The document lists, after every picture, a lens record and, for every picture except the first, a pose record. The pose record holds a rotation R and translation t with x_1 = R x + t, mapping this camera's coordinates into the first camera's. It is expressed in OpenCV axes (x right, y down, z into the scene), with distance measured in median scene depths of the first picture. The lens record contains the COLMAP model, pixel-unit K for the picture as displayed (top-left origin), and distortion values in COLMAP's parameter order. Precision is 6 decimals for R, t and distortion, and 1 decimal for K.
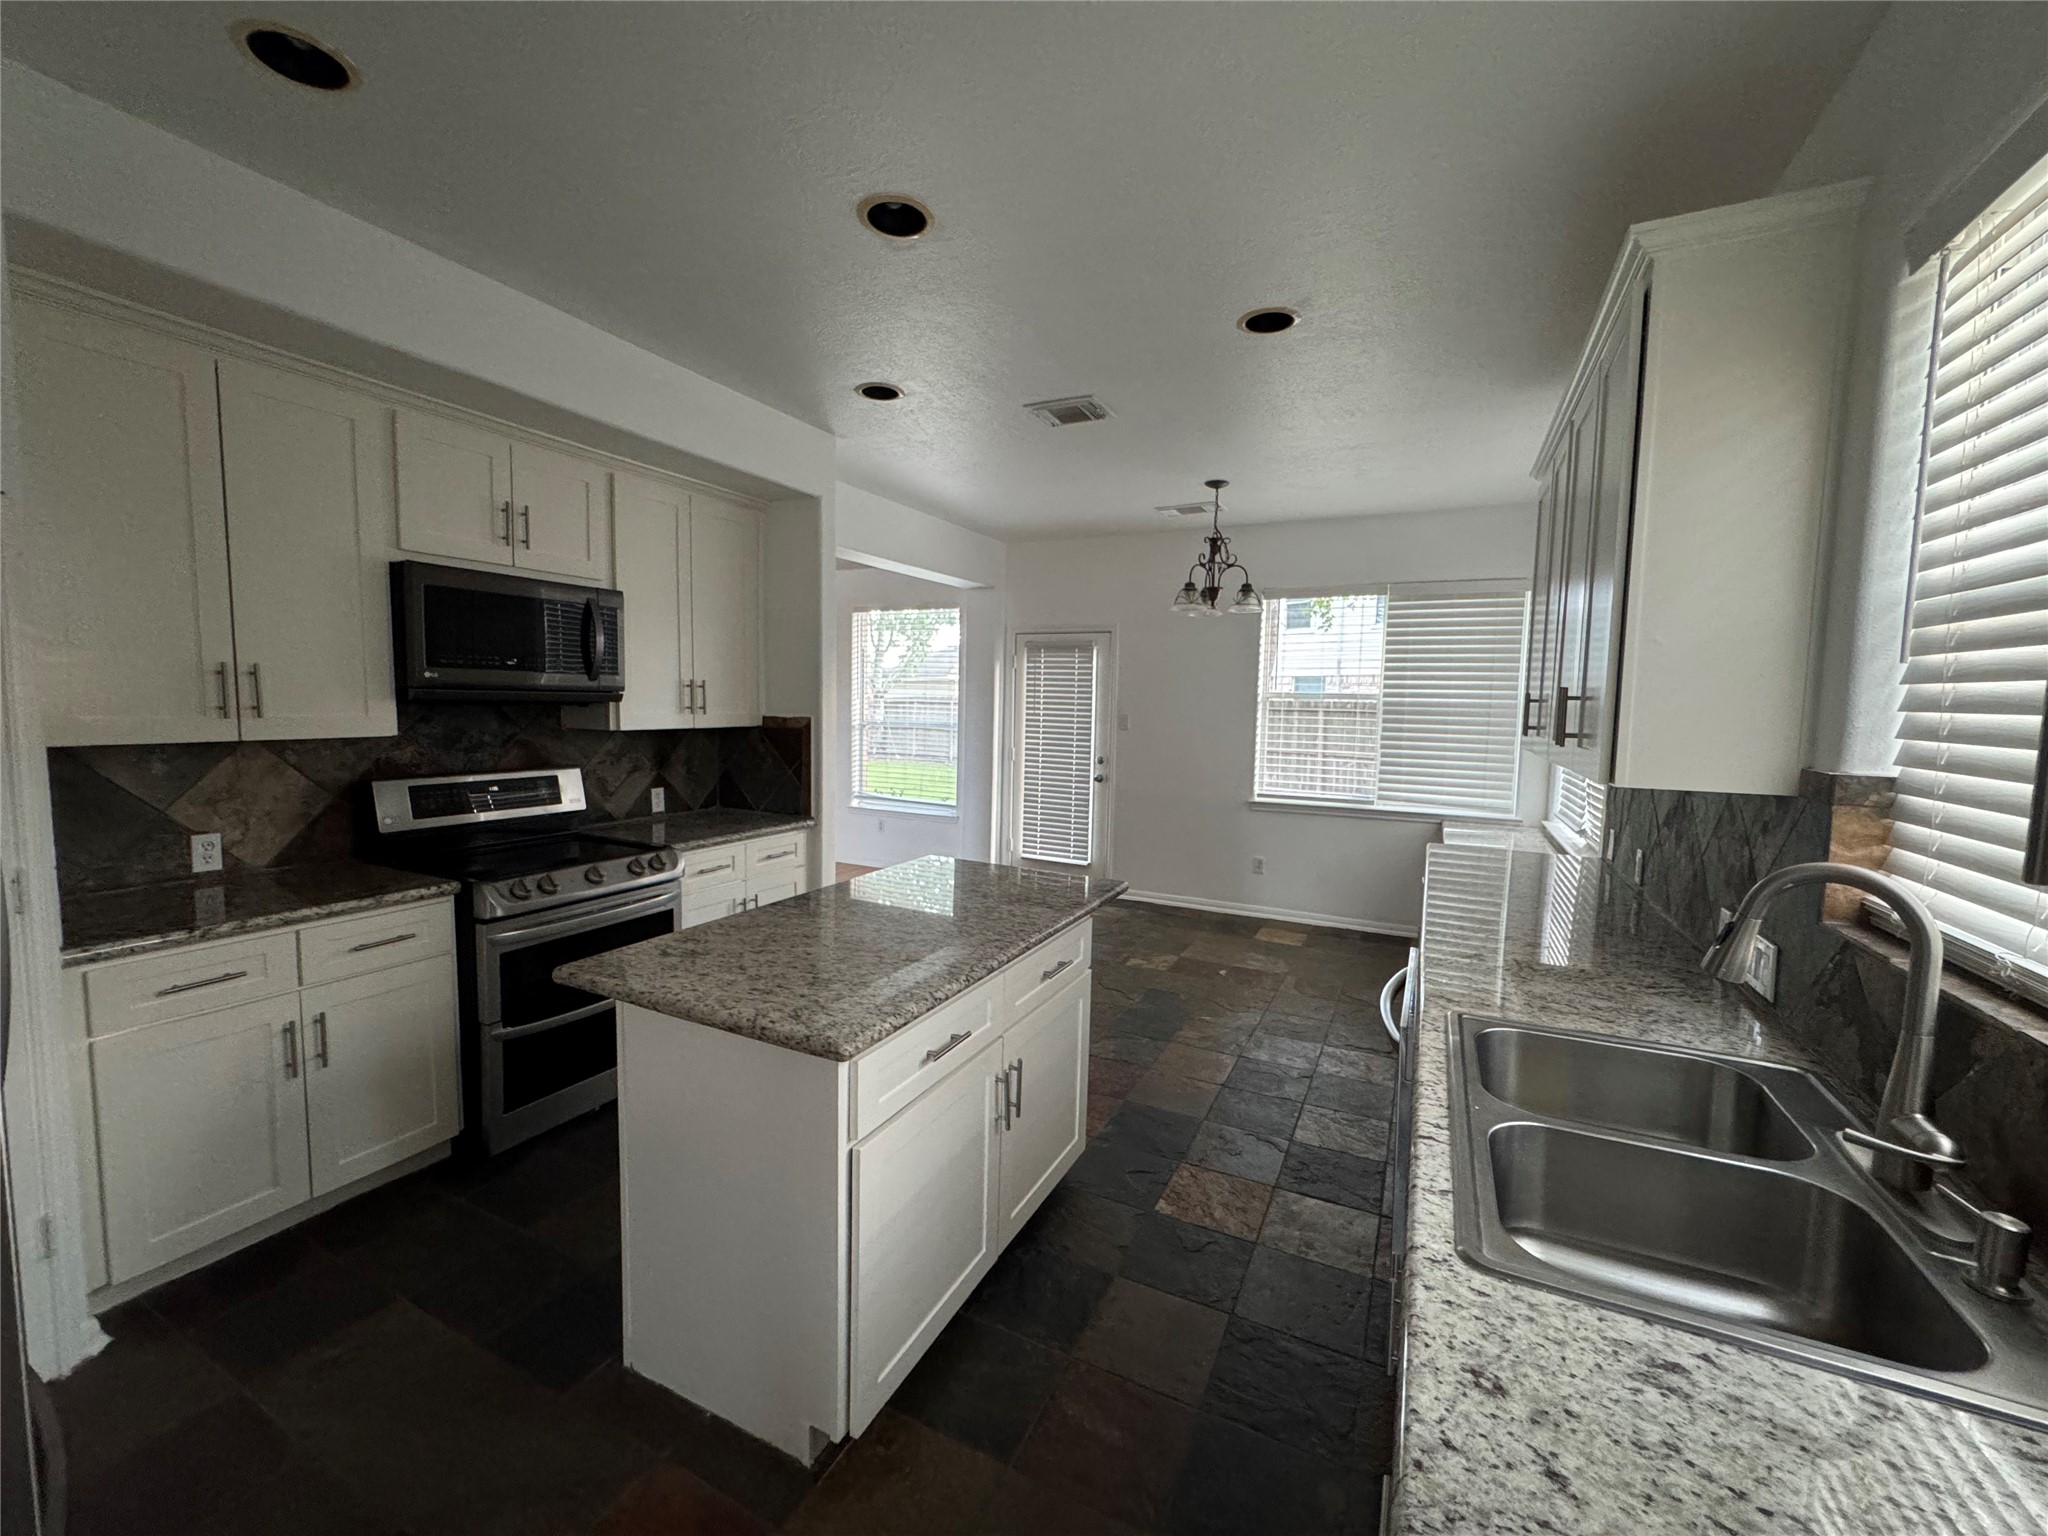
lens RADIAL K [[843.6, 0, 1024.2], [0, 843.6, 764.6], [0, 0, 1]] dist [-0.007367, 0.000125]
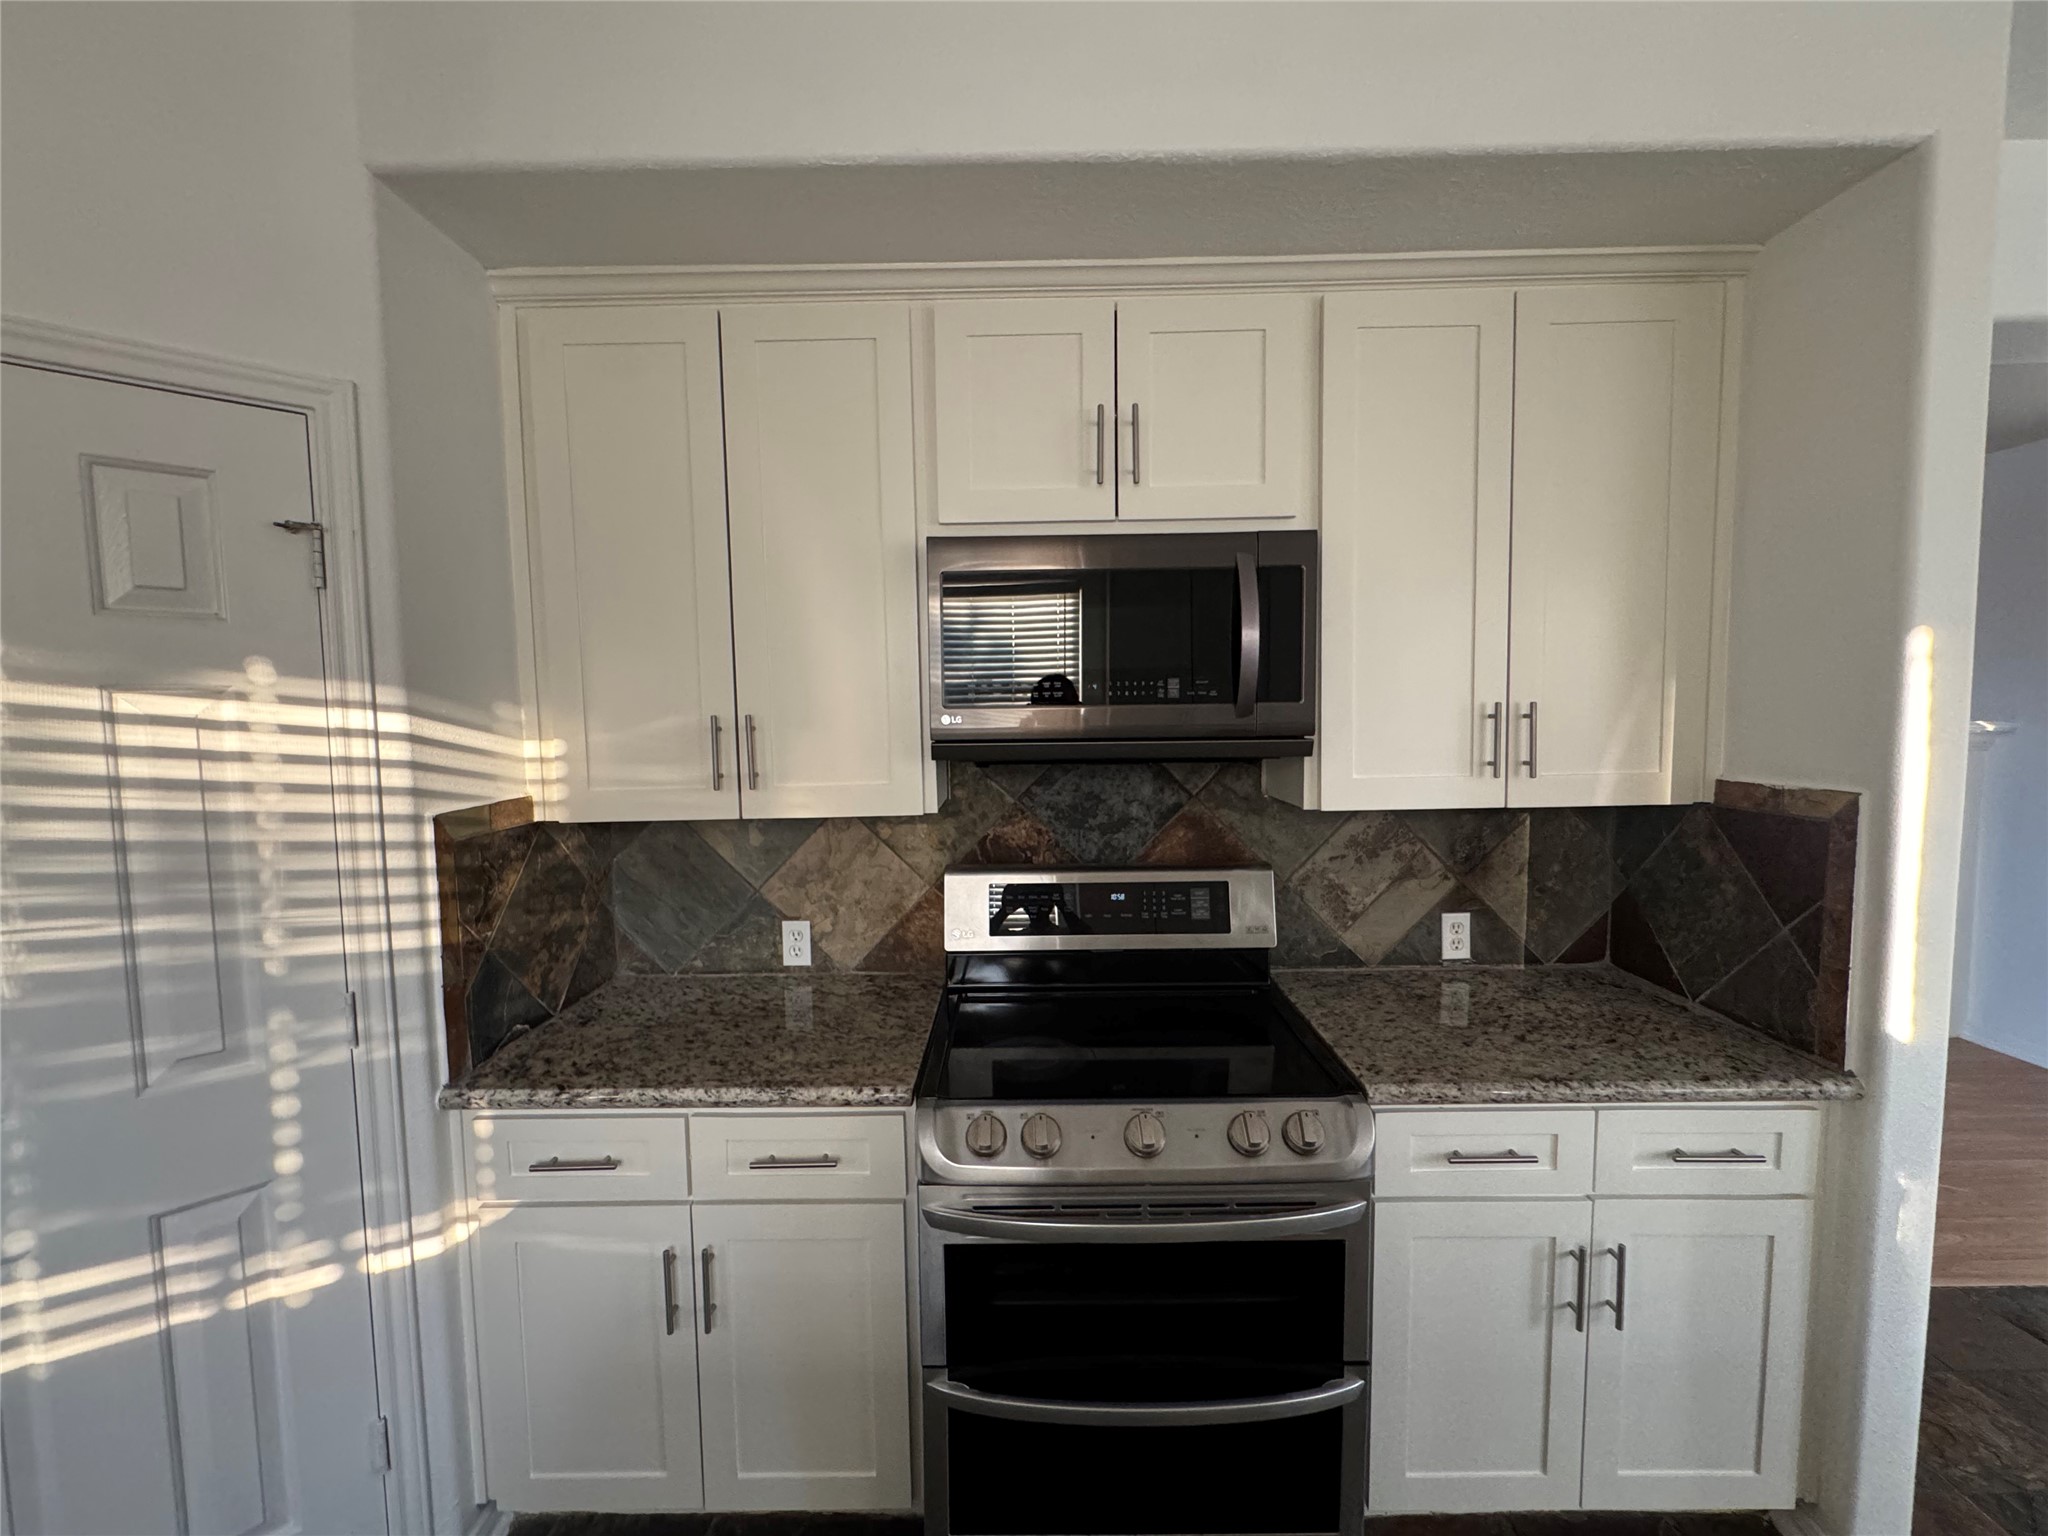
lens RADIAL K [[843.6, 0, 1032.5], [0, 843.6, 772.3], [0, 0, 1]] dist [-0.007367, 0.000125]
pose [[0.431313, 0.040656, -0.901286, -0.108830], [-0.042681, 0.998785, 0.024629, -0.073732], [0.901192, 0.027845, 0.432524, 0.672612]]
